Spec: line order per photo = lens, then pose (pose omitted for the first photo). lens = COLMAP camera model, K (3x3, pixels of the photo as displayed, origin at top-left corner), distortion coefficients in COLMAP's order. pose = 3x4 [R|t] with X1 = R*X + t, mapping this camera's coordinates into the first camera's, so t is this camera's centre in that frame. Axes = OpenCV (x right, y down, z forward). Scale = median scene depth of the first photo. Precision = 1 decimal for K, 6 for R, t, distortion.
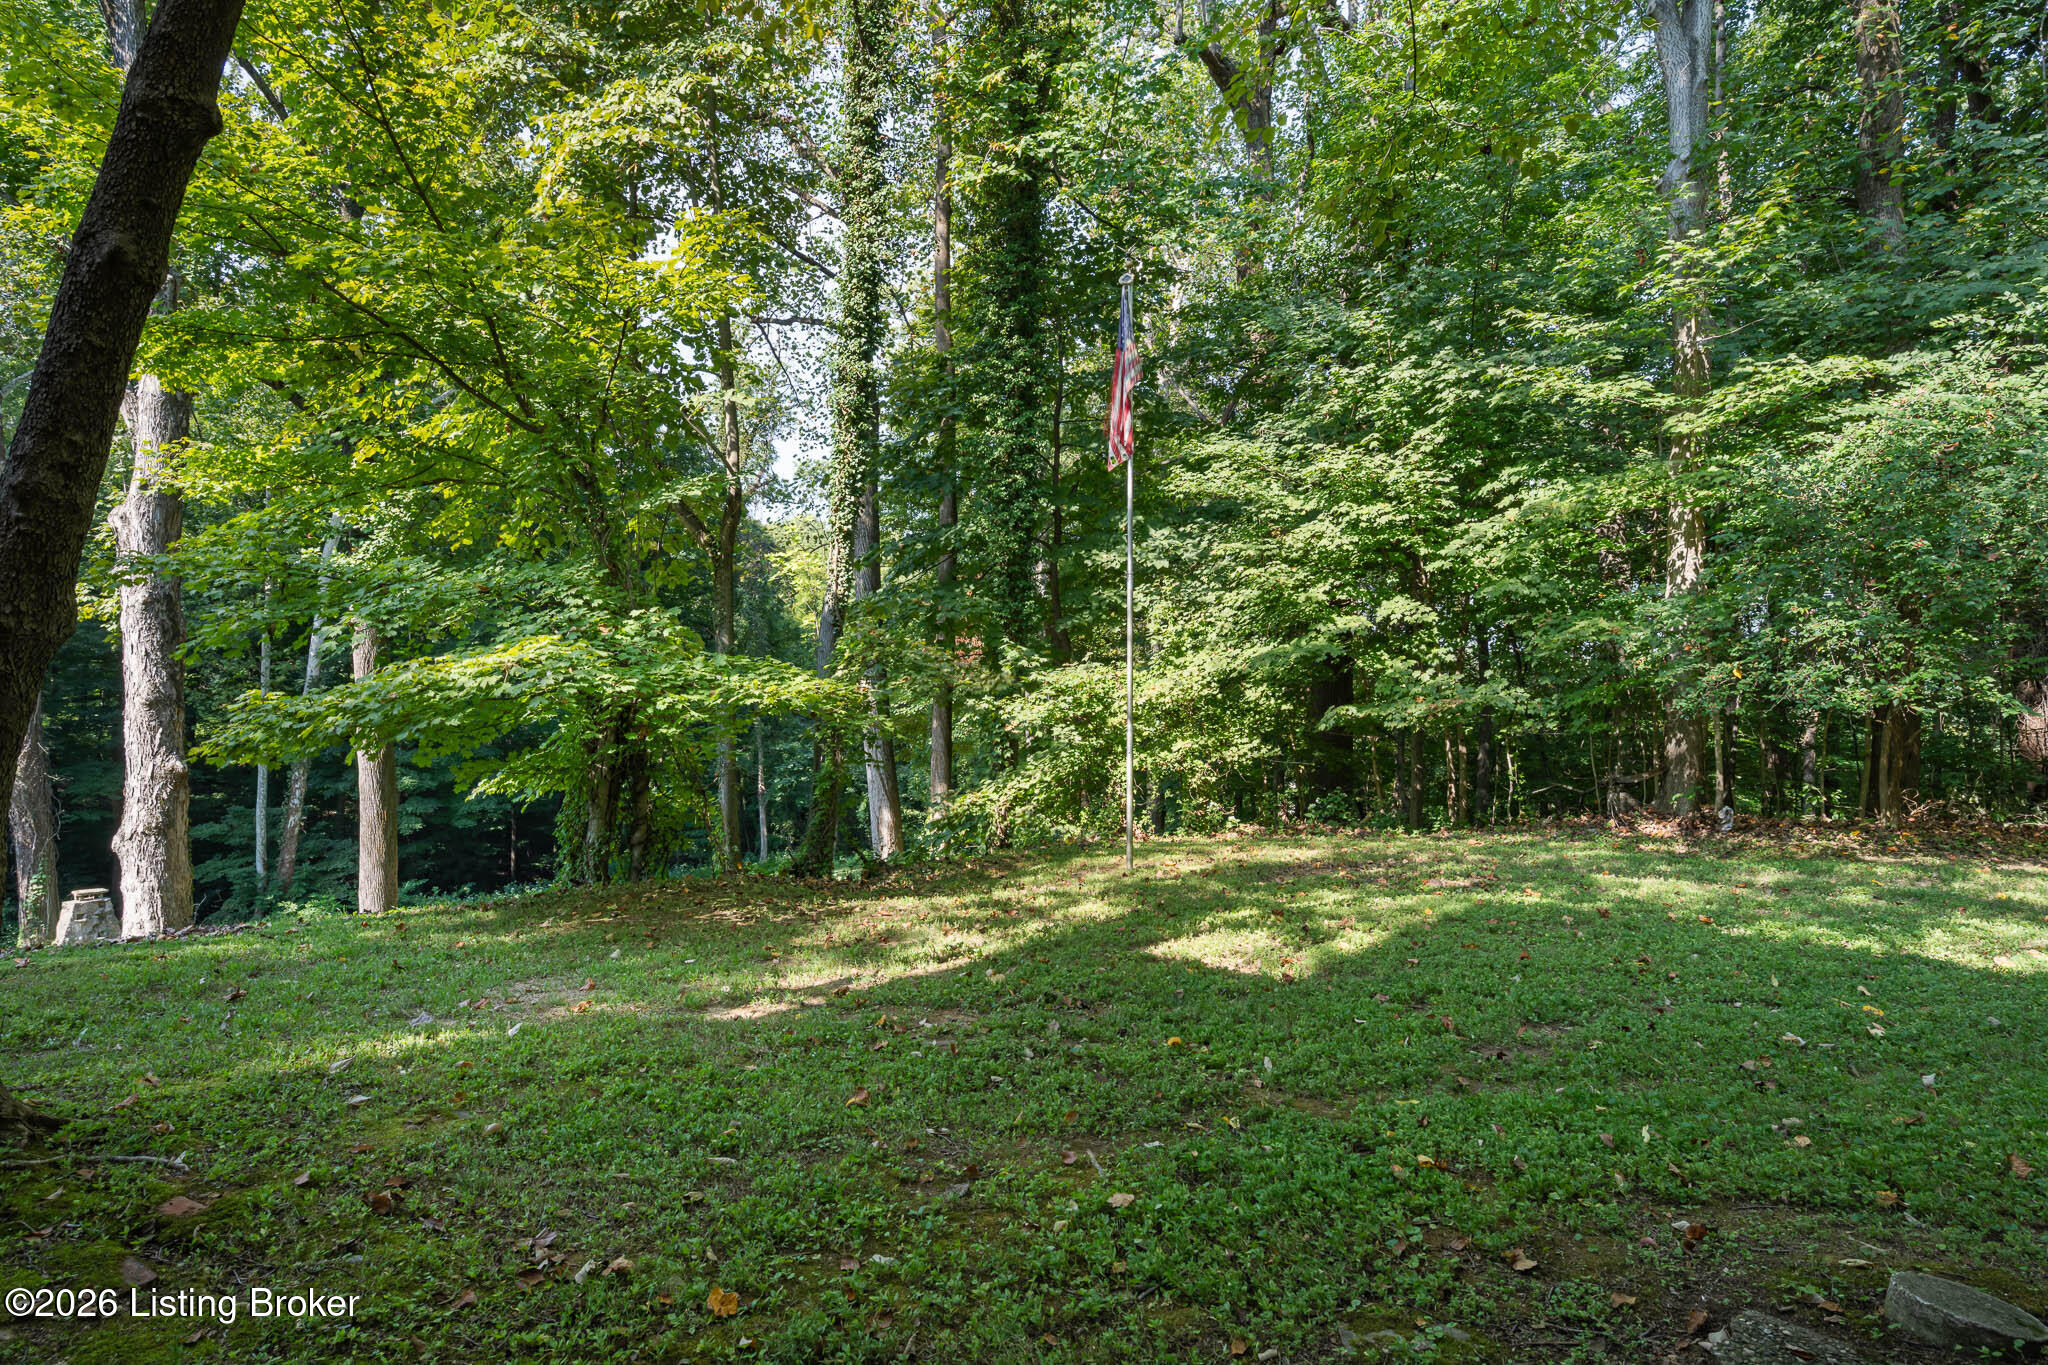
lens RADIAL K [[1084.3, 0, 1024.0], [0, 1084.3, 678.5], [0, 0, 1]] dist [-0.005186, -0.000007]
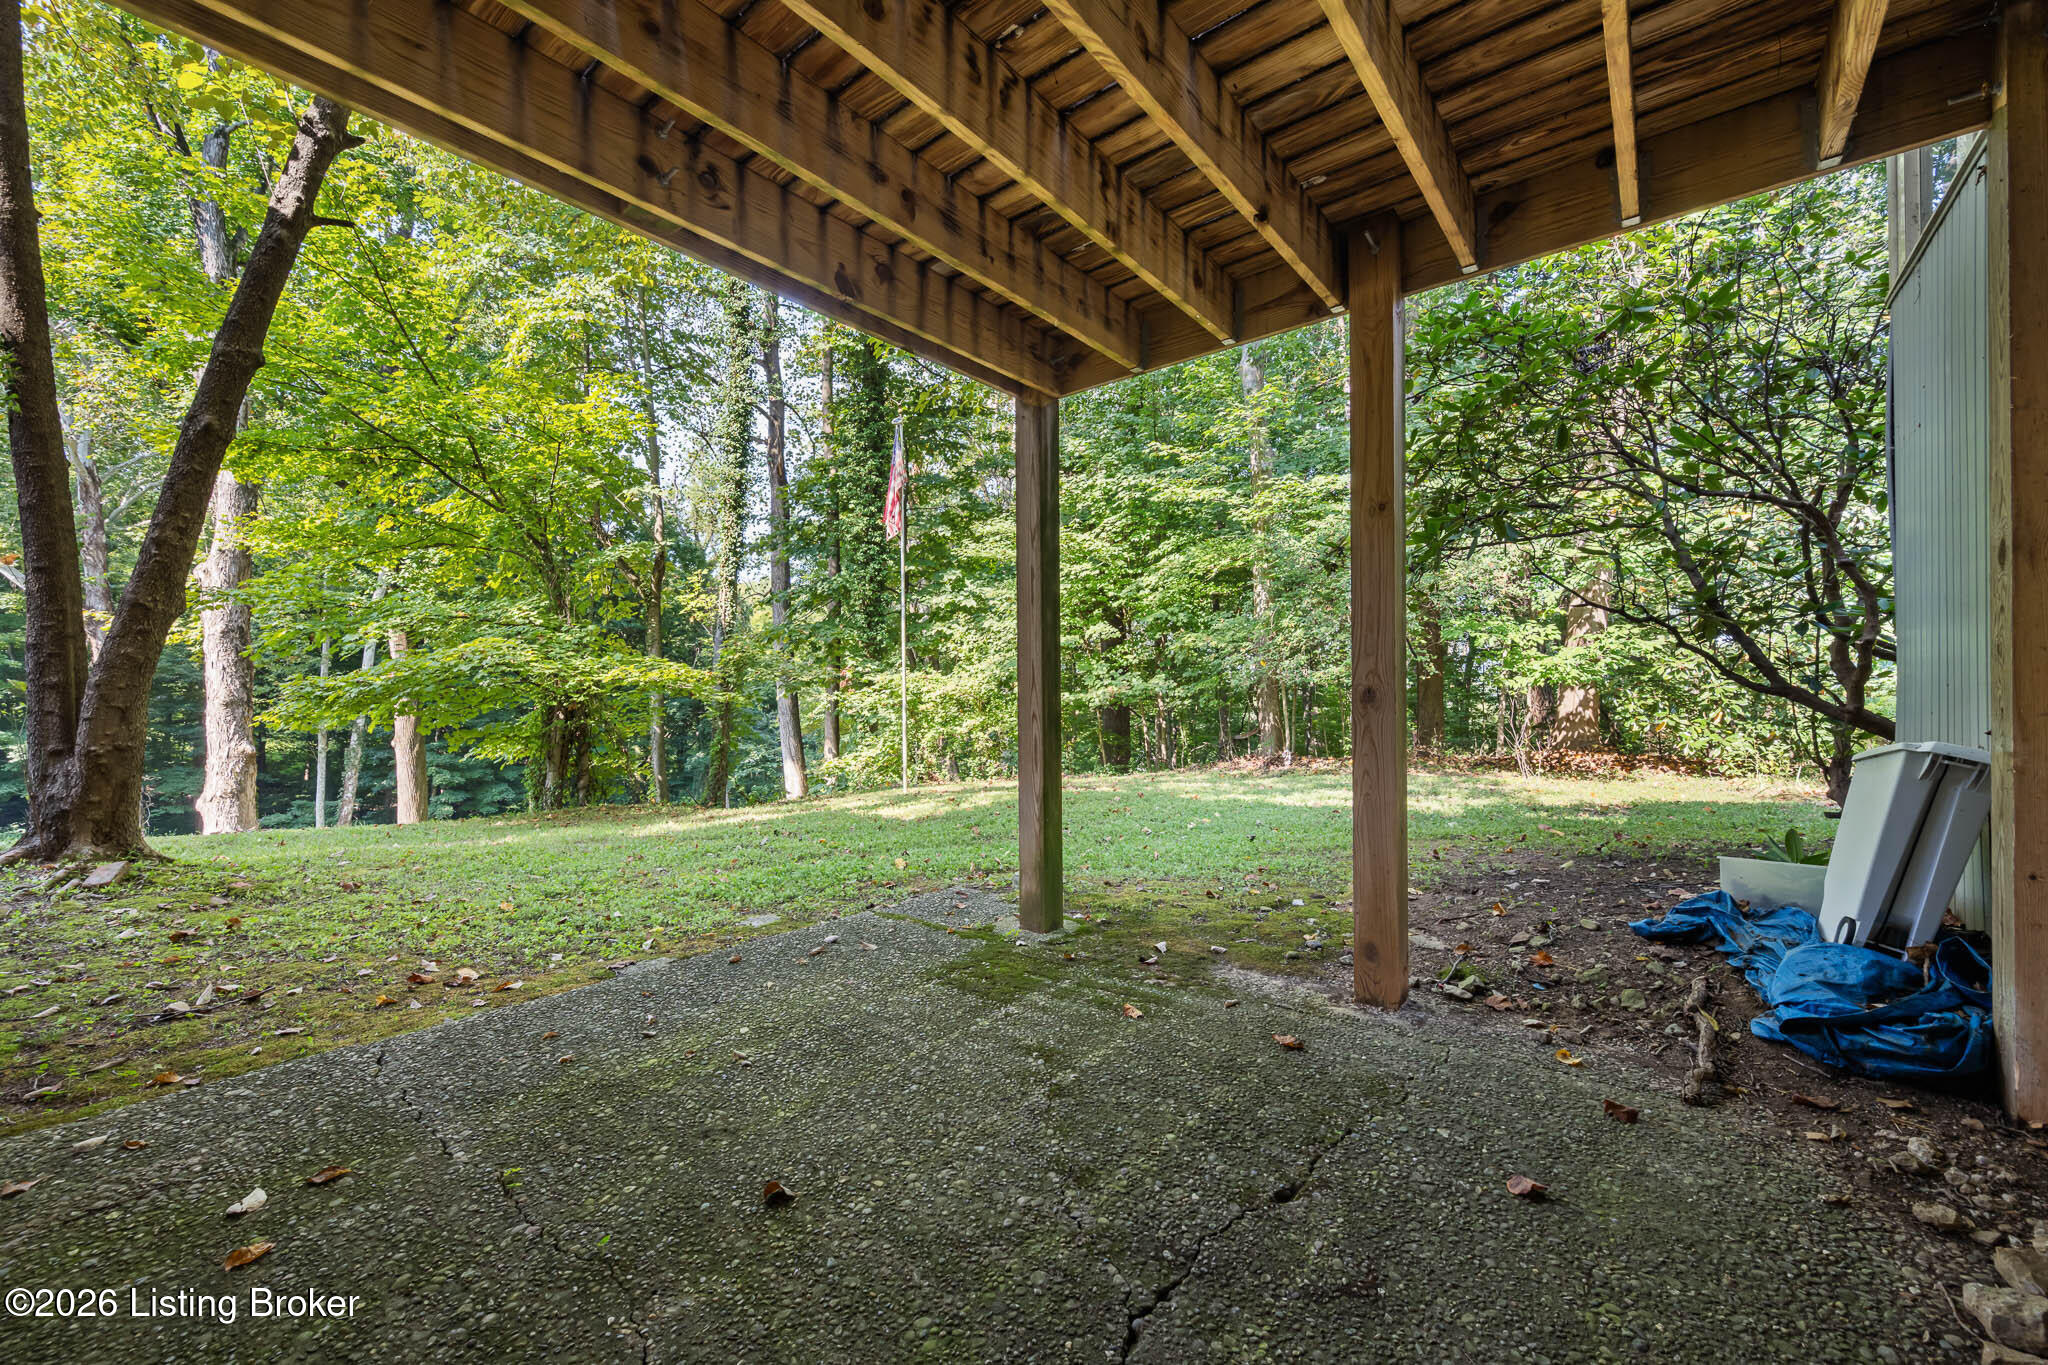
lens RADIAL K [[813.6, 0, 1024.6], [0, 813.6, 686.4], [0, 0, 1]] dist [-0.002895, -0.000271]
pose [[0.995208, -0.010503, 0.097210, 0.137872], [0.012101, 0.999801, -0.015868, 0.036400], [-0.097024, 0.016968, 0.995137, -0.170196]]
